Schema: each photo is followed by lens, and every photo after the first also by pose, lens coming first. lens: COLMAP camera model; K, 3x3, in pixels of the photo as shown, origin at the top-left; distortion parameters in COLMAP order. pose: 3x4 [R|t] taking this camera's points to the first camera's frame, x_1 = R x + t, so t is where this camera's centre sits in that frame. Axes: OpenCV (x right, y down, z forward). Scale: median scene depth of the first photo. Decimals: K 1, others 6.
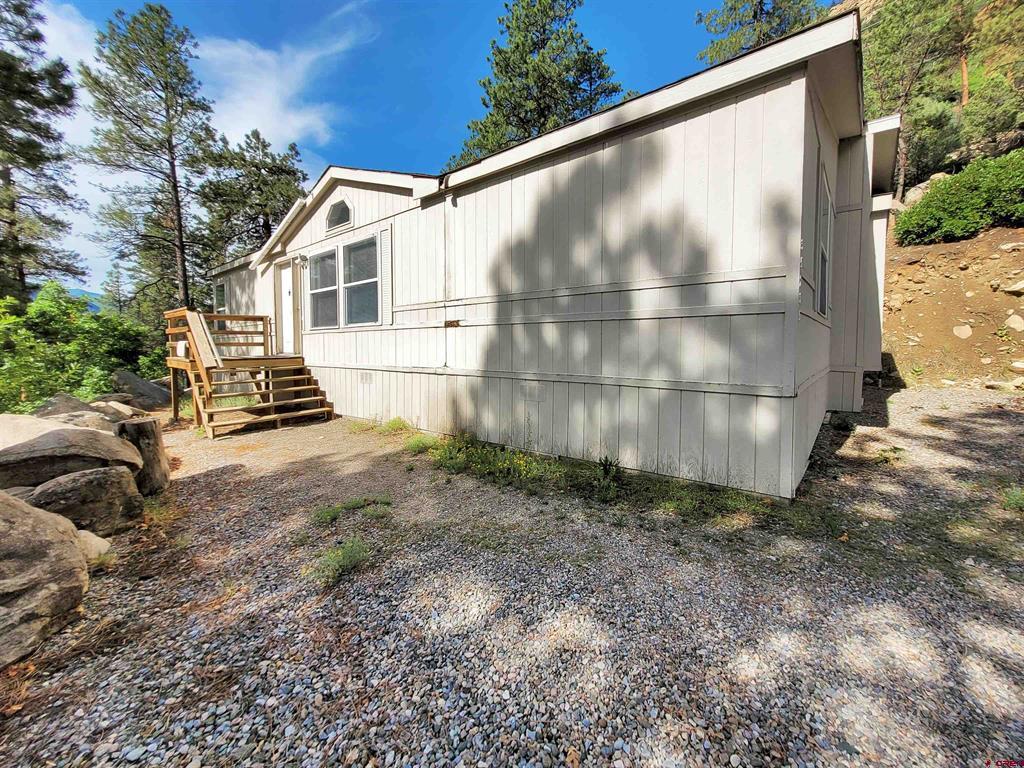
lens RADIAL K [[425.2, 0, 508.6], [0, 425.2, 359.4], [0, 0, 1]] dist [0.000338, -0.000401]
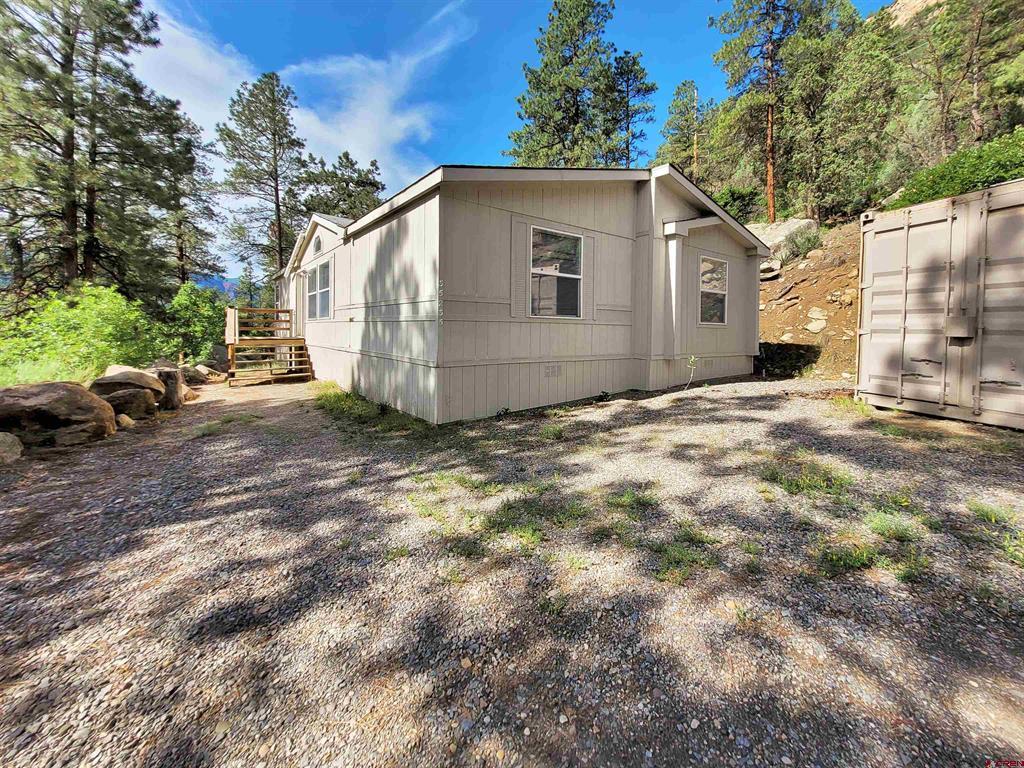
lens RADIAL K [[425.2, 0, 497.8], [0, 425.2, 327.8], [0, 0, 1]] dist [0.000338, -0.000401]
pose [[0.972025, 0.017017, -0.234262, 0.251893], [-0.026257, 0.998993, -0.036378, -0.004241], [0.233407, 0.041512, 0.971493, -0.129195]]
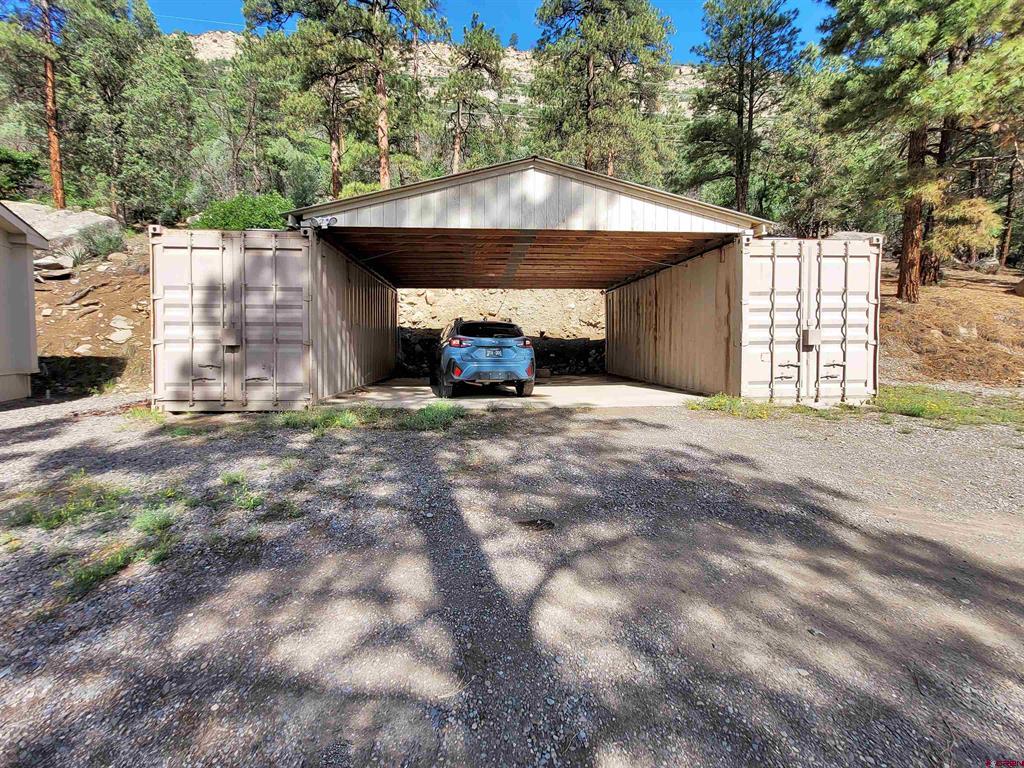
lens RADIAL K [[425.2, 0, 516.0], [0, 425.2, 354.4], [0, 0, 1]] dist [0.000338, -0.000401]
pose [[0.415837, -0.016876, 0.909283, 0.262826], [0.029864, 0.999542, 0.004893, -0.003708], [-0.908949, 0.025120, 0.416151, -0.145421]]
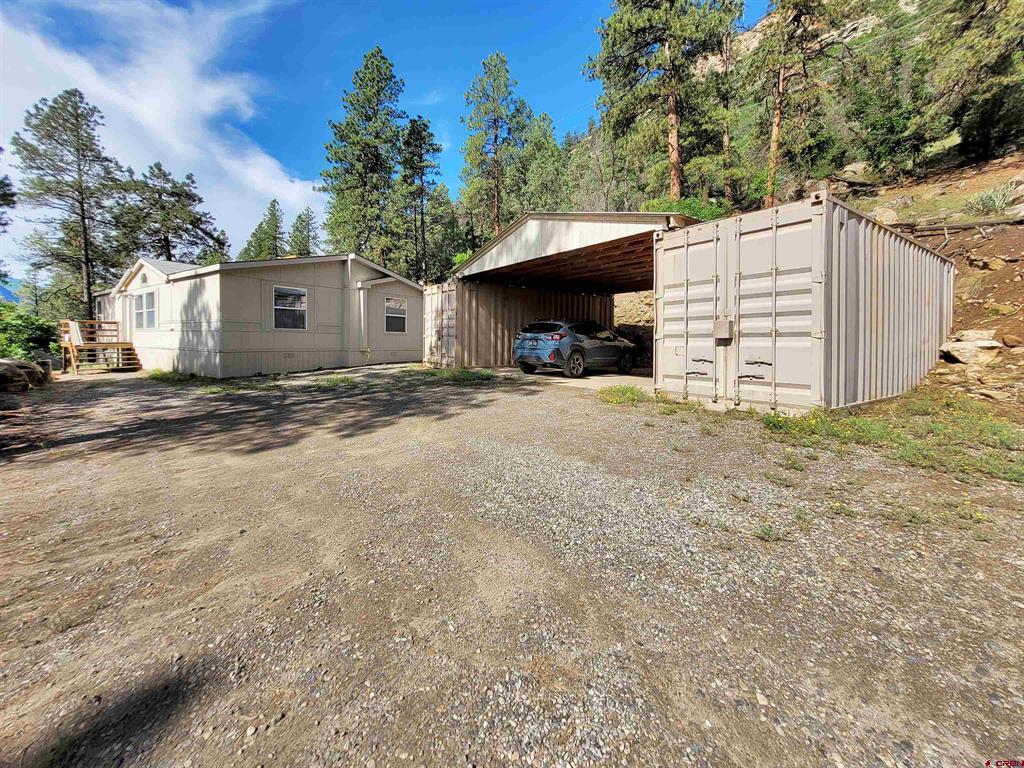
lens RADIAL K [[425.2, 0, 475.4], [0, 425.2, 346.0], [0, 0, 1]] dist [0.000338, -0.000401]
pose [[0.997834, 0.015440, 0.063951, 0.525334], [-0.014151, 0.999688, -0.020566, 0.014259], [-0.064248, 0.019616, 0.997741, -0.582166]]
